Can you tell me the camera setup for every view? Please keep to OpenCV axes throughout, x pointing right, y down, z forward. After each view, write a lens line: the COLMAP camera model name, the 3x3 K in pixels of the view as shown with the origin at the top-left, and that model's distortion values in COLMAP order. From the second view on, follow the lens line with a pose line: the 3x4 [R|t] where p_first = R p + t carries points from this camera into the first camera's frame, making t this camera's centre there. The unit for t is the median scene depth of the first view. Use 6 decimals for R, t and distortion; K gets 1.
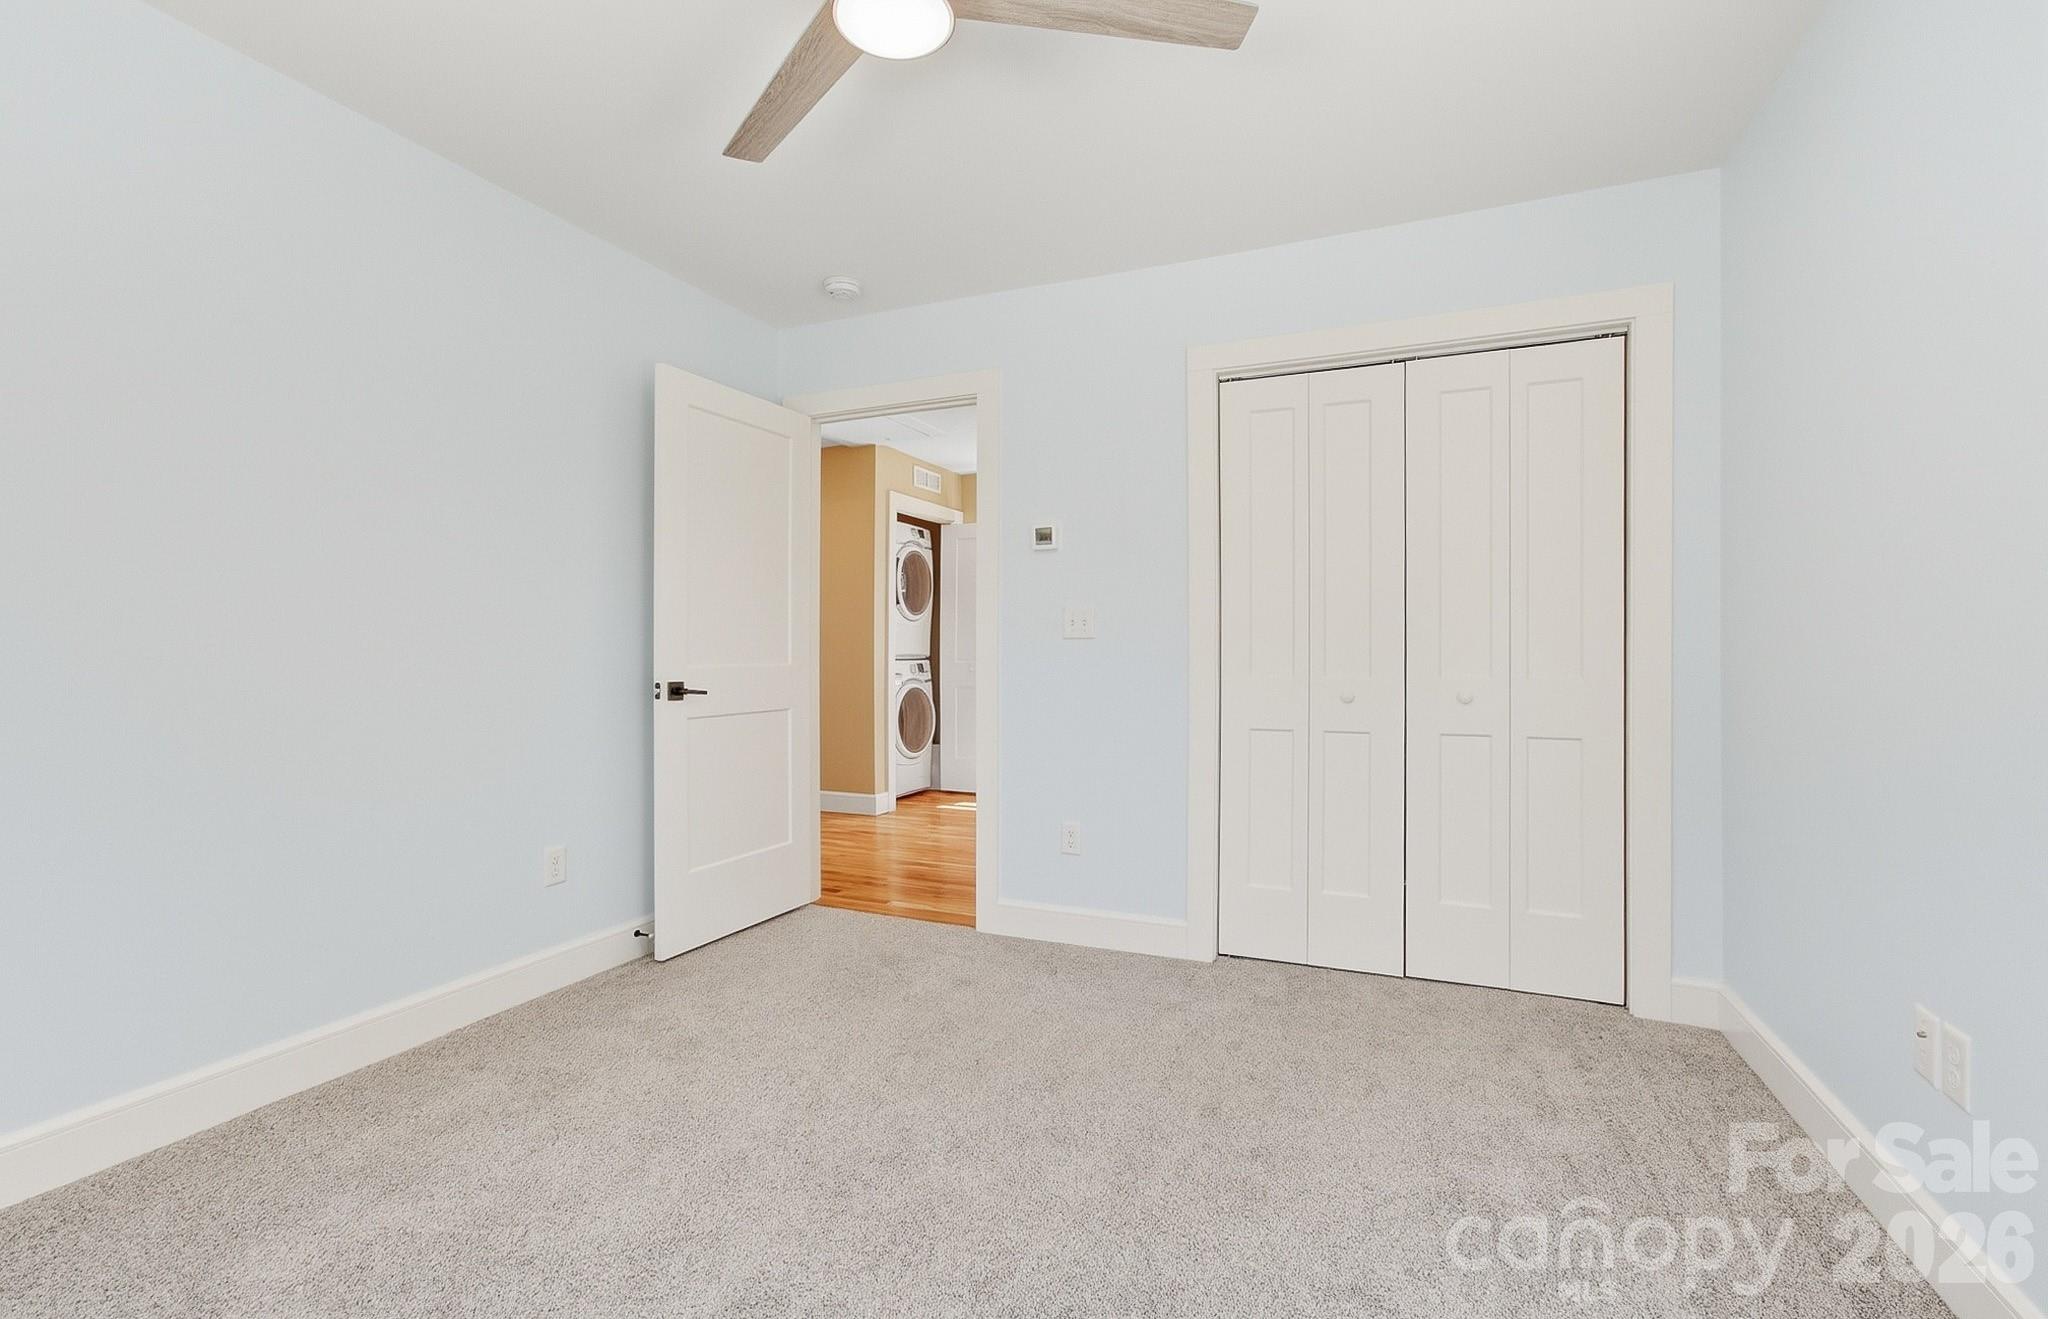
lens RADIAL K [[907.3, 0, 1025.2], [0, 907.3, 657.9], [0, 0, 1]] dist [-0.000240, -0.000013]
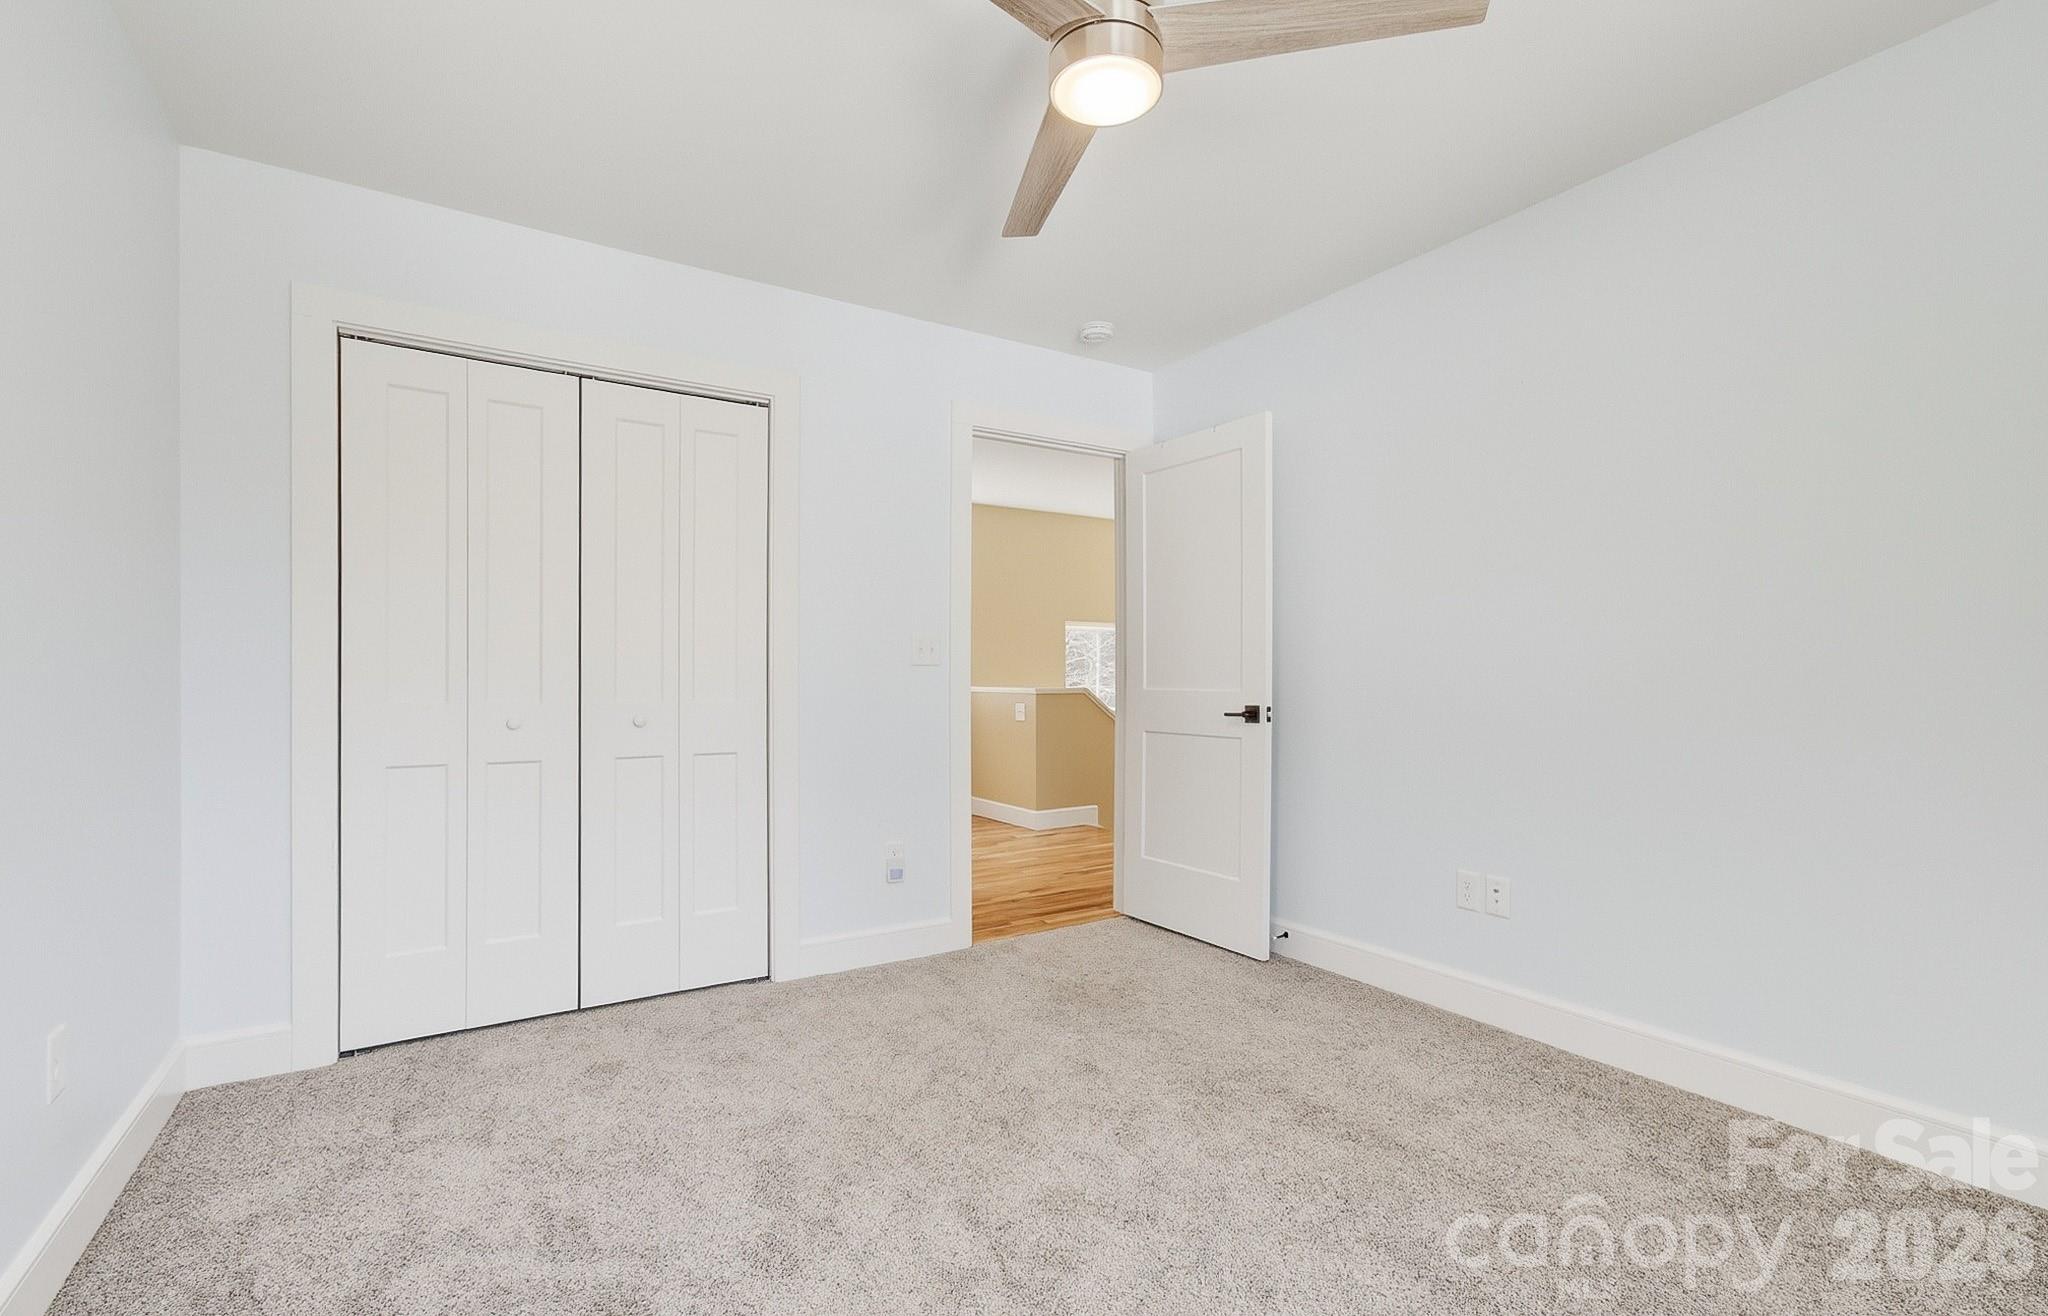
lens RADIAL K [[913.3, 0, 1024.4], [0, 913.3, 674.7], [0, 0, 1]] dist [-0.000821, -0.000139]
pose [[0.571891, 0.002355, 0.820326, -0.120777], [0.002438, 0.999987, -0.004571, -0.000893], [-0.820326, 0.004614, 0.571878, 0.050075]]
